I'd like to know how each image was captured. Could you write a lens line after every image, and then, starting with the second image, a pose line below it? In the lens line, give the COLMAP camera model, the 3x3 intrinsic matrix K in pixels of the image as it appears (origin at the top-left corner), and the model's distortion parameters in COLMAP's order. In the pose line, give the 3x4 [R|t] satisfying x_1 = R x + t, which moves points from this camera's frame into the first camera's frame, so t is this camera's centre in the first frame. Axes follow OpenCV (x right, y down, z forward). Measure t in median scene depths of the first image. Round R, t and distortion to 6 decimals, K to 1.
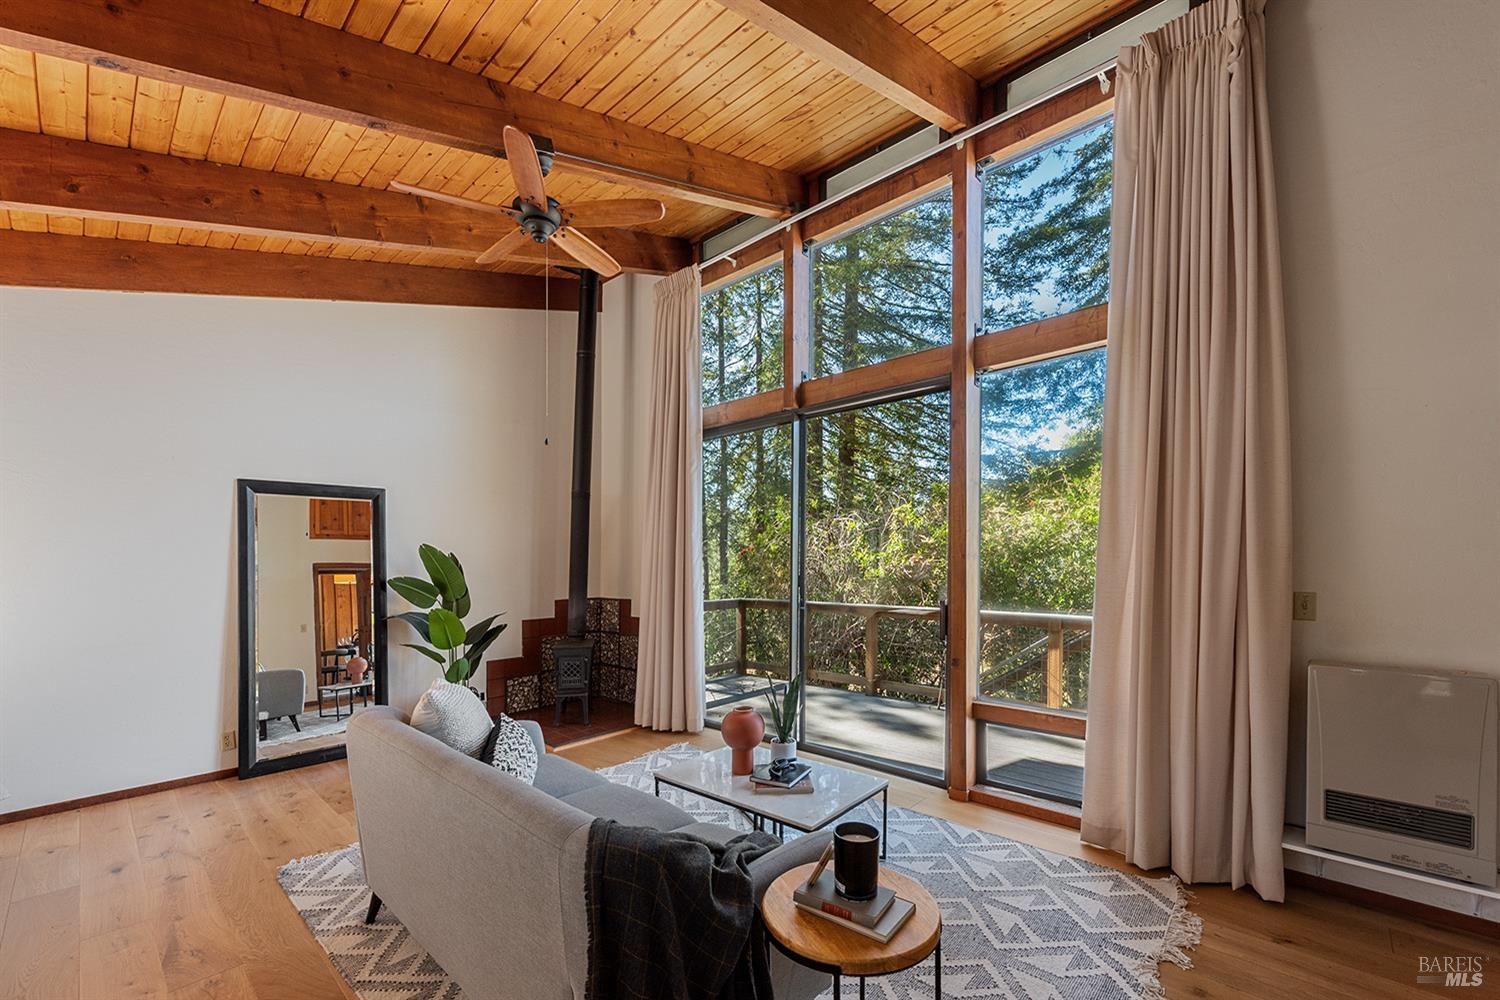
lens RADIAL K [[595.9, 0, 750.0], [0, 595.9, 500.0], [0, 0, 1]] dist [0.001900, 0.000014]
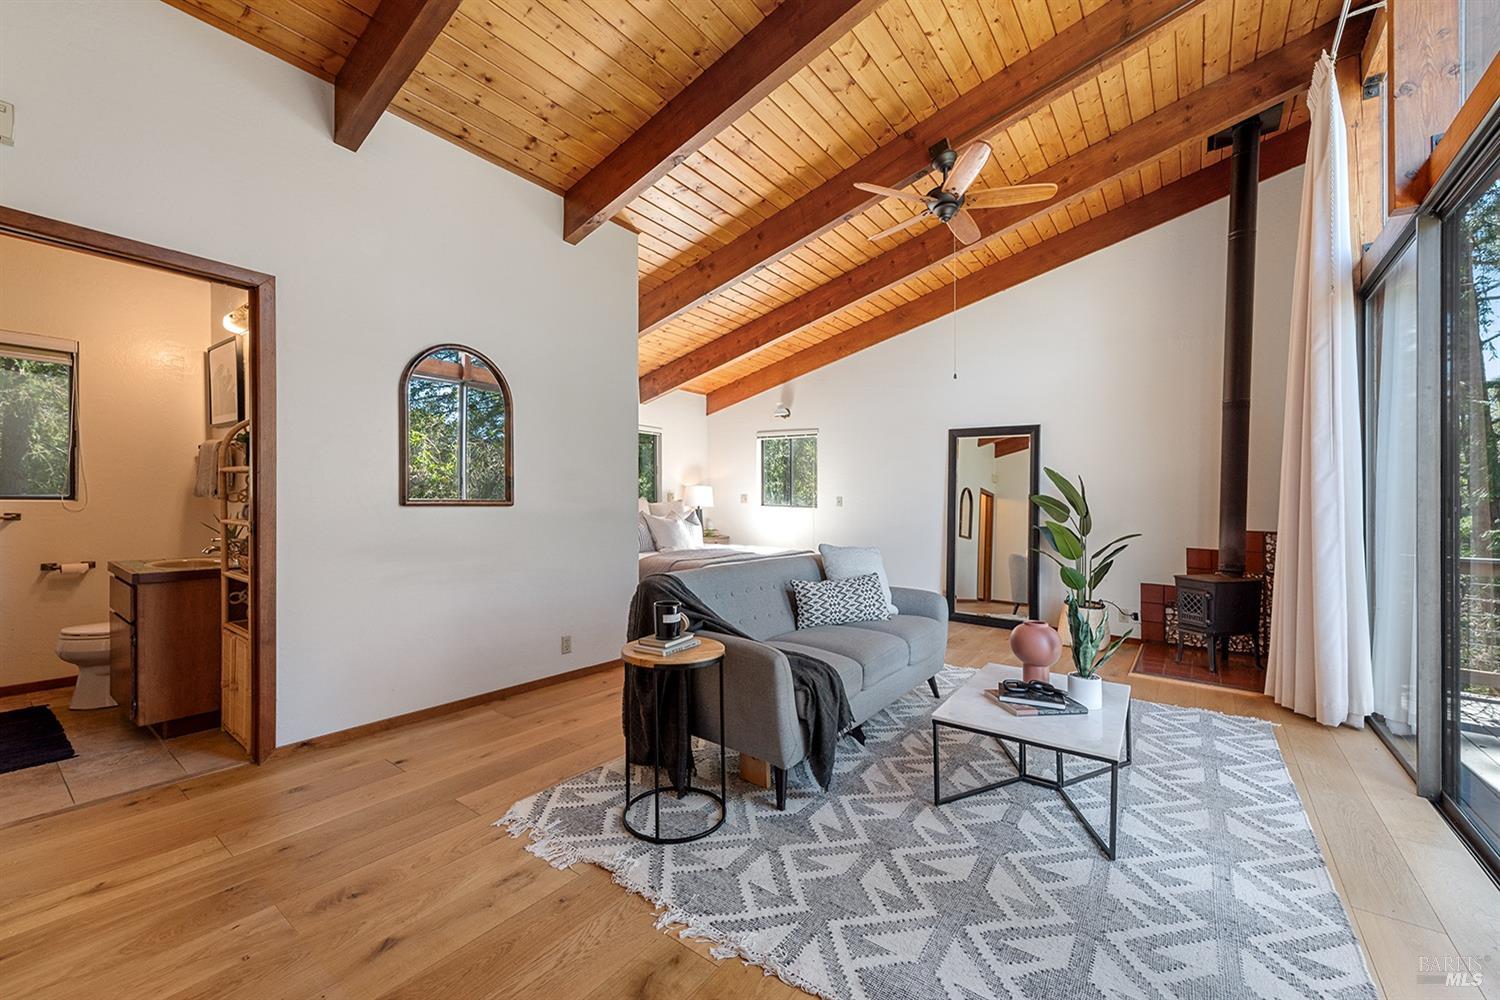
lens RADIAL K [[592.4, 0, 755.7], [0, 592.4, 482.4], [0, 0, 1]] dist [0.000402, -0.000004]
pose [[0.089067, -0.000119, -0.996026, 0.580766], [0.060454, 0.998157, 0.005287, 0.057156], [0.994189, -0.060685, 0.088910, 0.295084]]
